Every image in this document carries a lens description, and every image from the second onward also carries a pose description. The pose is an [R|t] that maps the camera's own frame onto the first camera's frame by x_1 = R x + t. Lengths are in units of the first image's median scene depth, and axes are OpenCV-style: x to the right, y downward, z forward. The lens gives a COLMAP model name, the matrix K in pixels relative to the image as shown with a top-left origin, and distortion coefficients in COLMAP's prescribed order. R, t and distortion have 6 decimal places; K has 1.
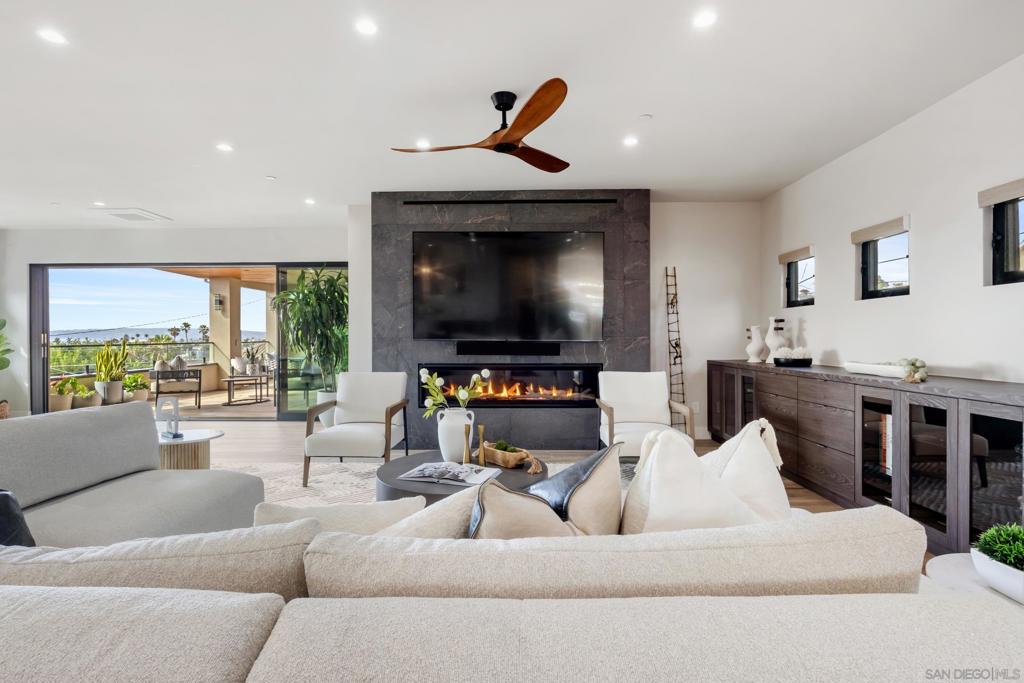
lens RADIAL K [[495.0, 0, 512.0], [0, 495.0, 341.5], [0, 0, 1]] dist [-0.001693, -0.000003]
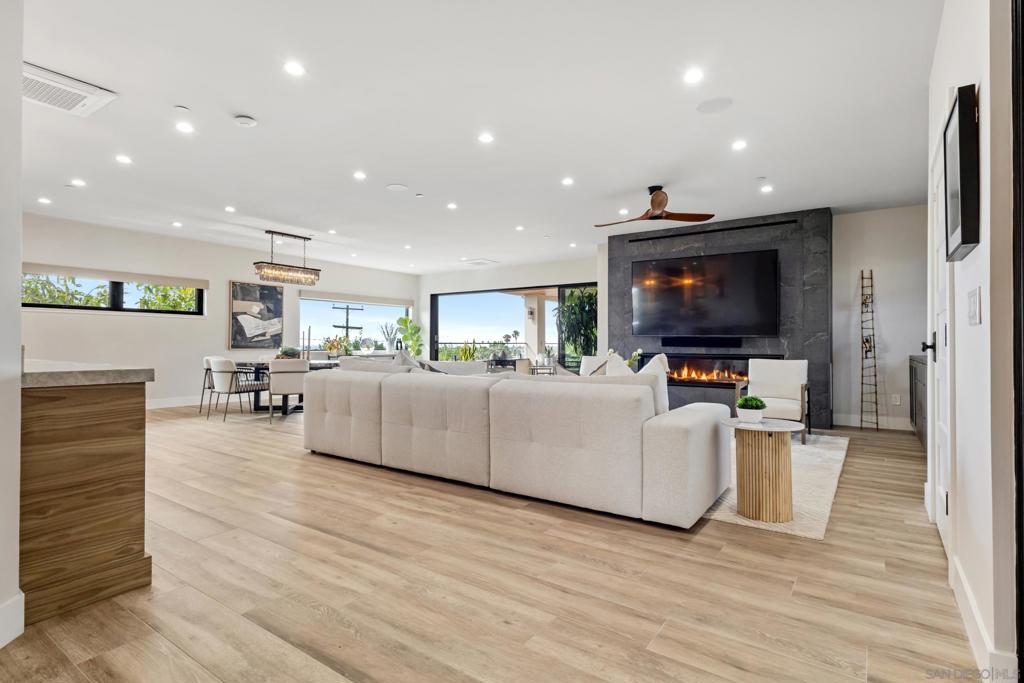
lens RADIAL K [[495.0, 0, 512.0], [0, 495.0, 341.5], [0, 0, 1]] dist [-0.001693, -0.000003]
pose [[0.832444, 0.002764, -0.554102, 0.273369], [-0.009123, 0.999920, -0.008718, 0.025359], [0.554034, 0.012312, 0.832403, -0.354165]]
